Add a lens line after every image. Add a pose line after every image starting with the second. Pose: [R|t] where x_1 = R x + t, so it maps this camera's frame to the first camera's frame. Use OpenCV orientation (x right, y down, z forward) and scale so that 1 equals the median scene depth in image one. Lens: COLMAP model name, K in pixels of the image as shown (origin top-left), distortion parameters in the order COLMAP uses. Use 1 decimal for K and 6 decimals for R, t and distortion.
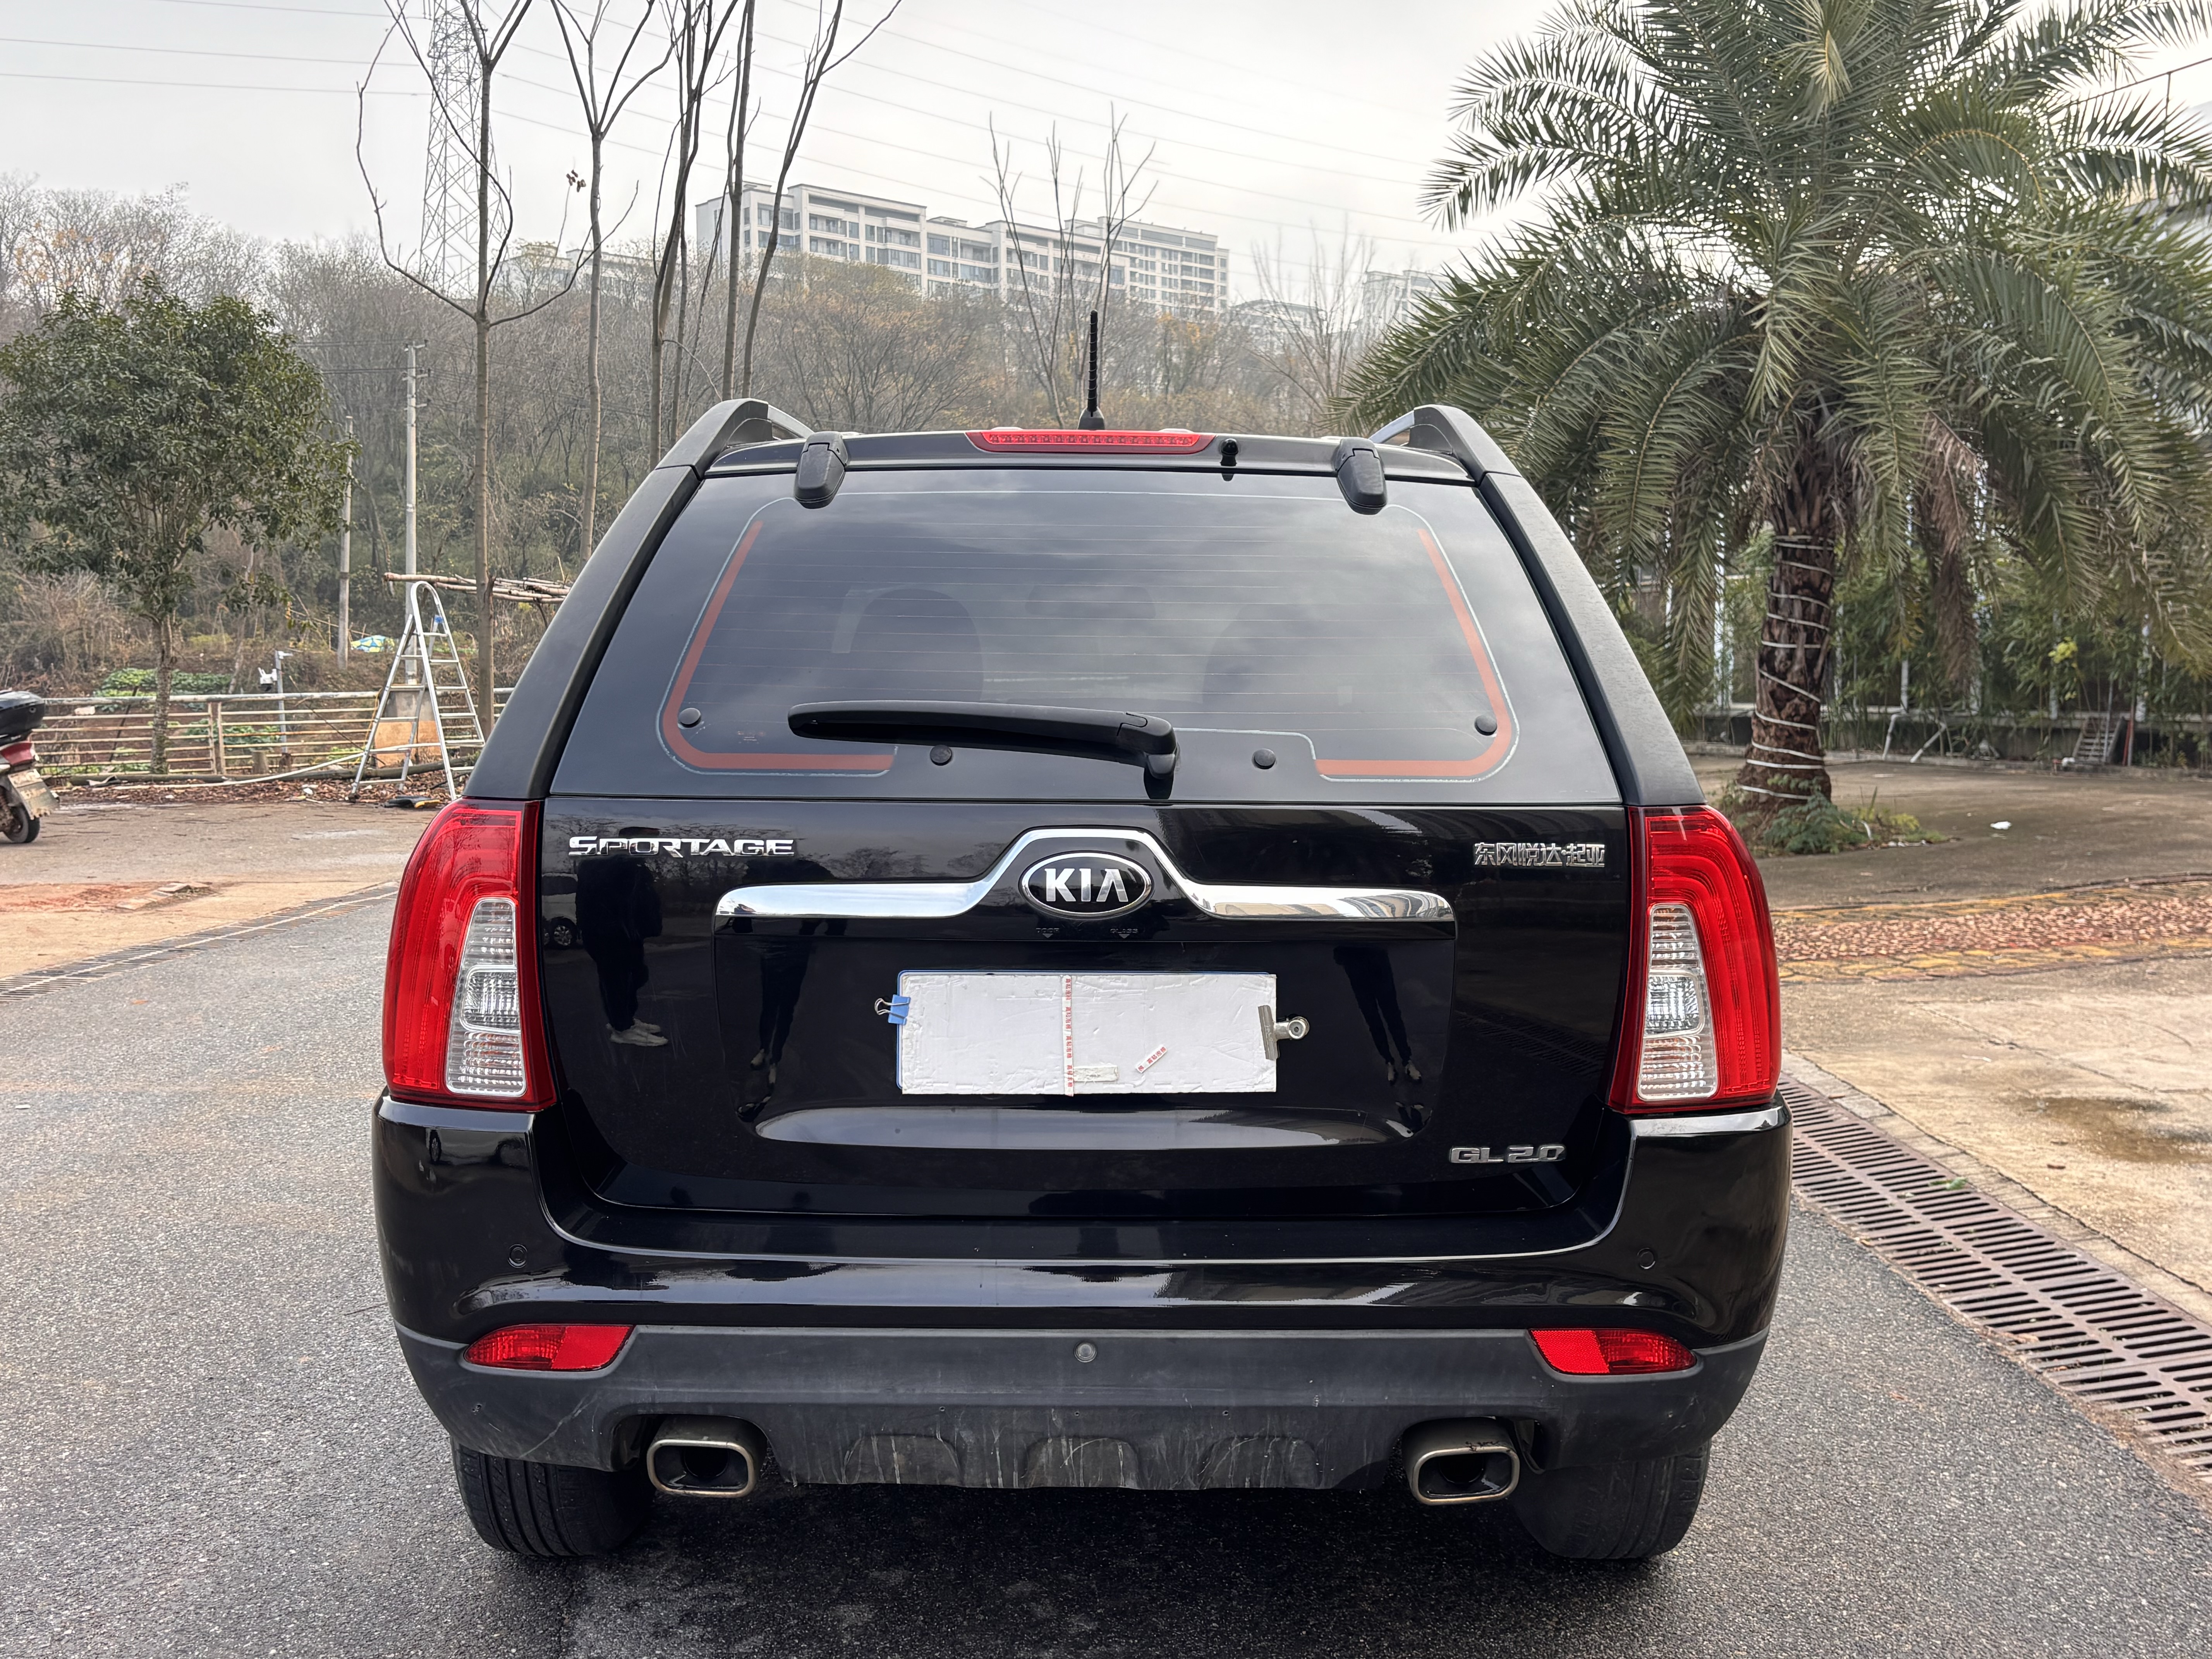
lens RADIAL K [[2123.7, 0, 1105.0], [0, 2123.7, 831.6], [0, 0, 1]] dist [0.007739, 0.000000]
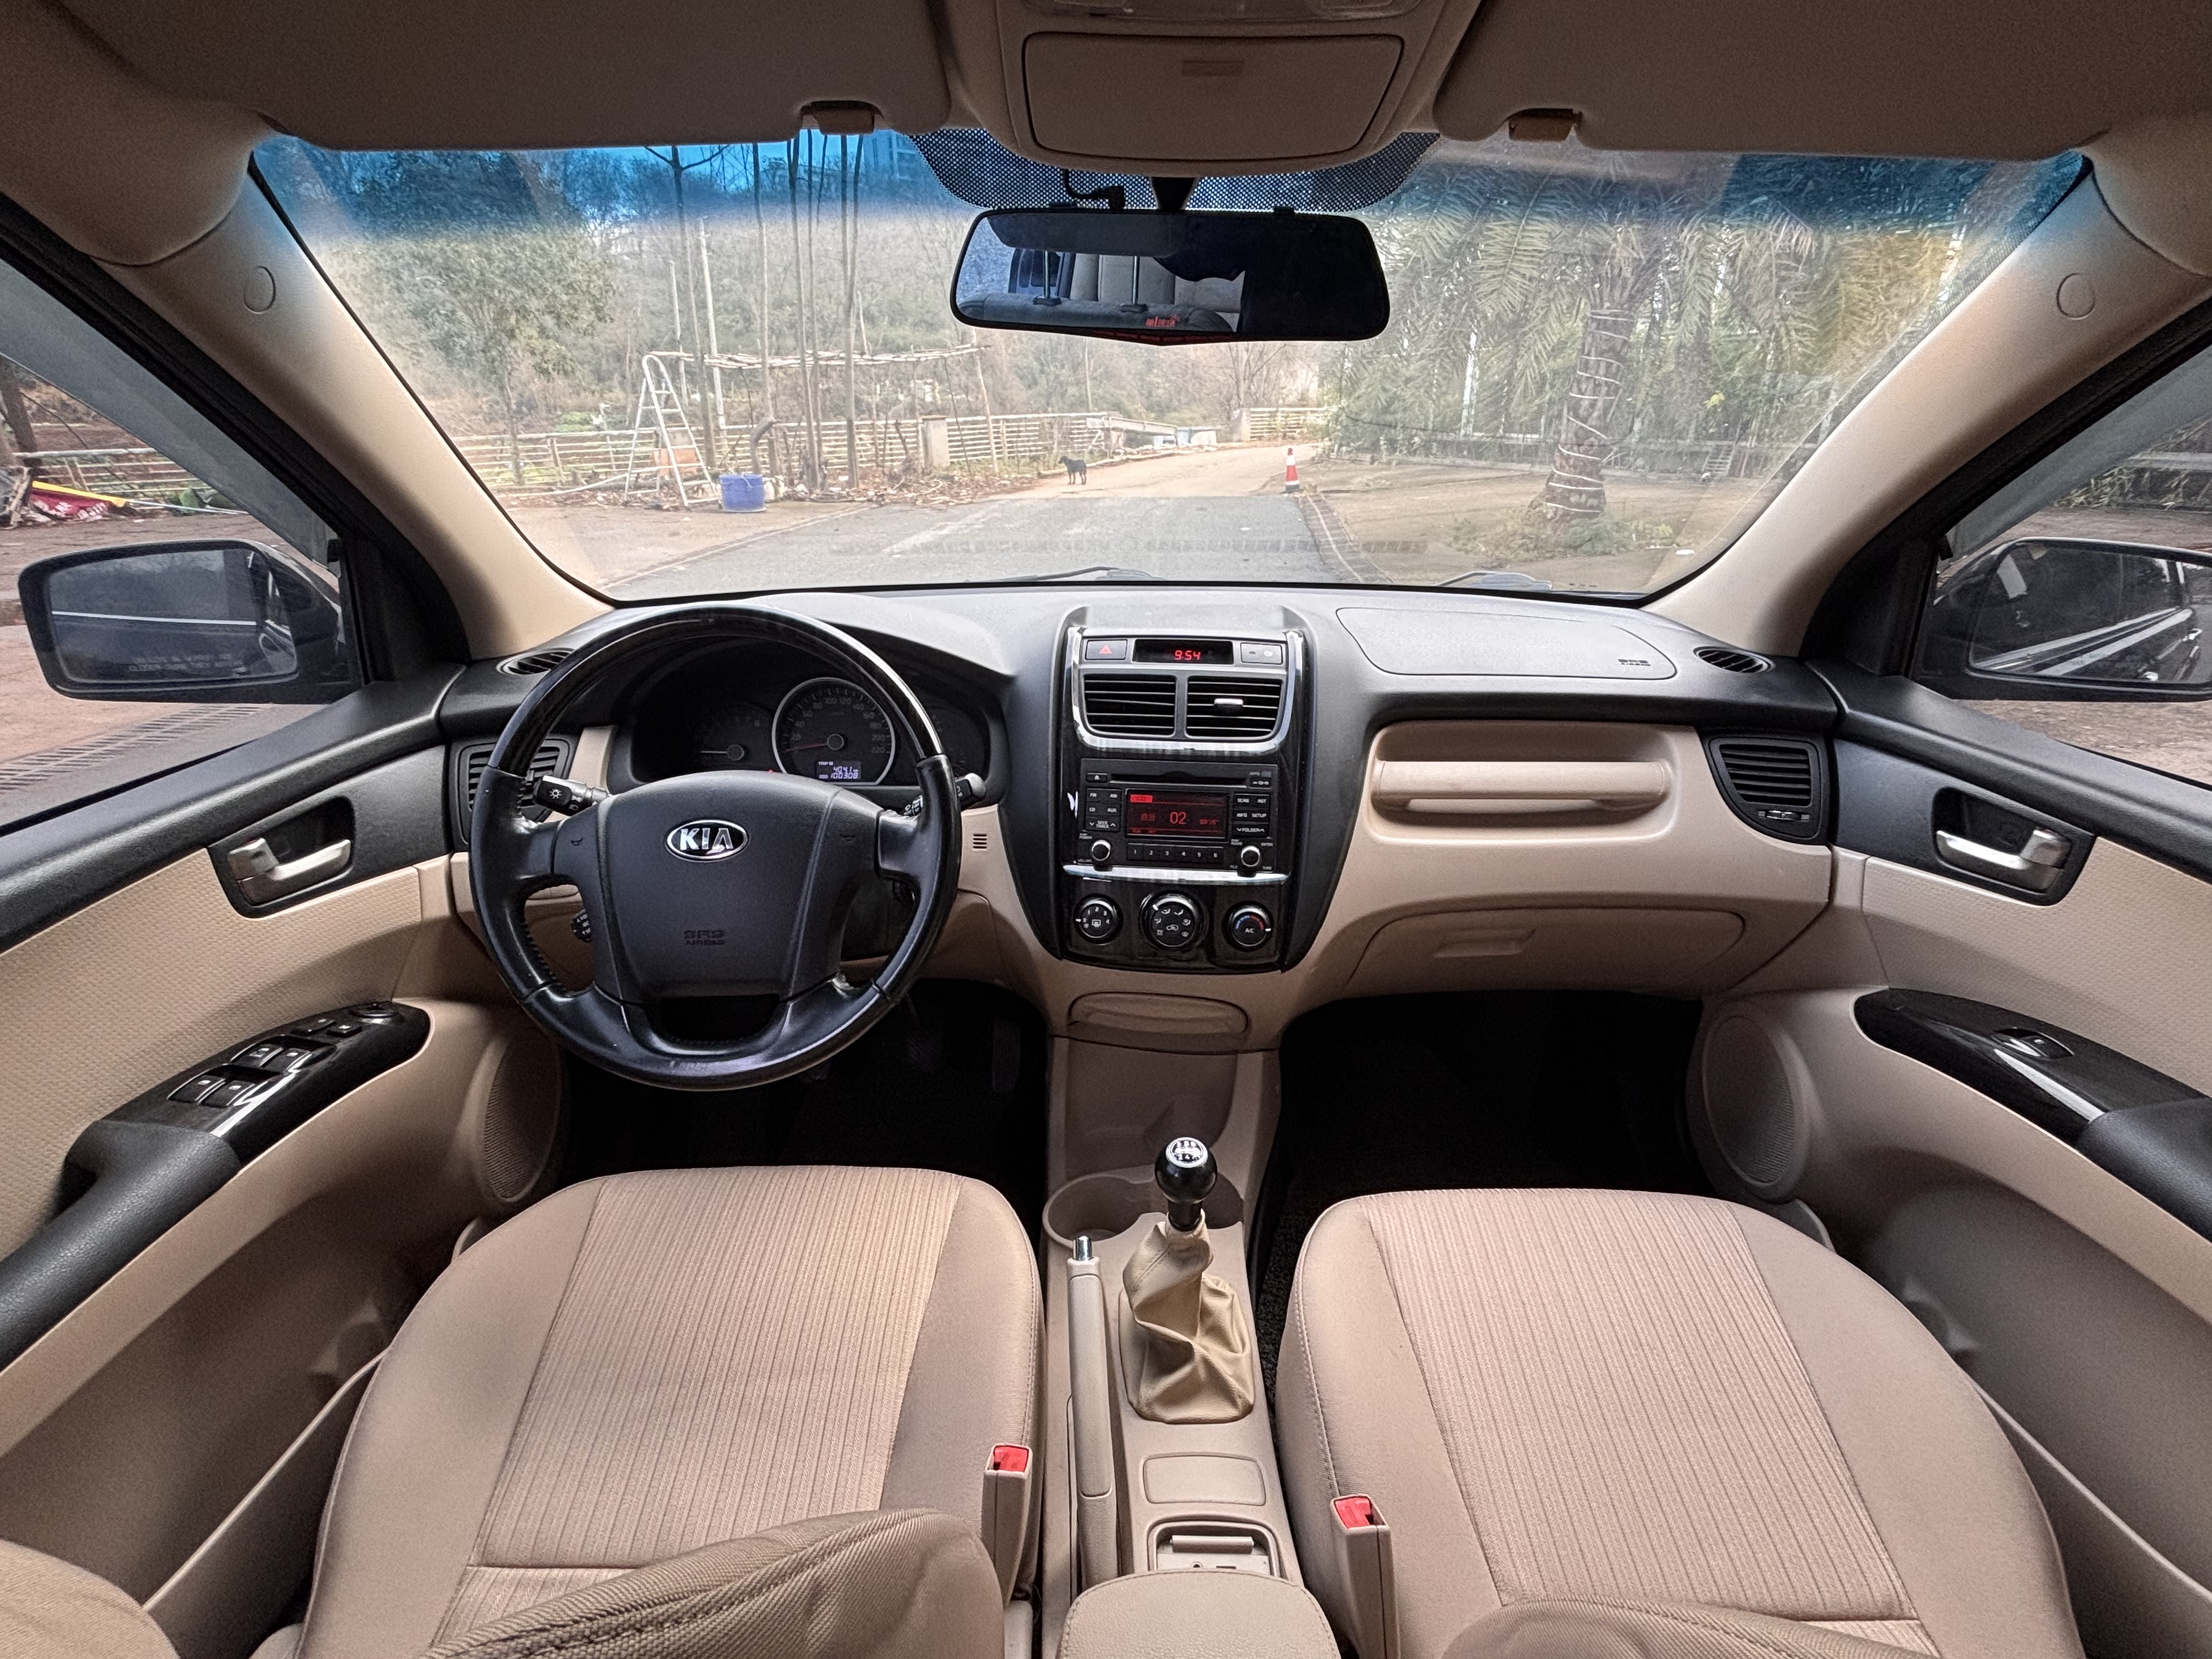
lens RADIAL K [[984.8, 0, 1111.2], [0, 984.8, 818.5], [0, 0, 1]] dist [-0.015597, -0.000028]
pose [[0.999764, -0.012698, 0.017638, -0.005309], [0.006481, 0.948822, 0.315745, -0.021210], [-0.020745, -0.315556, 0.948680, 0.220718]]
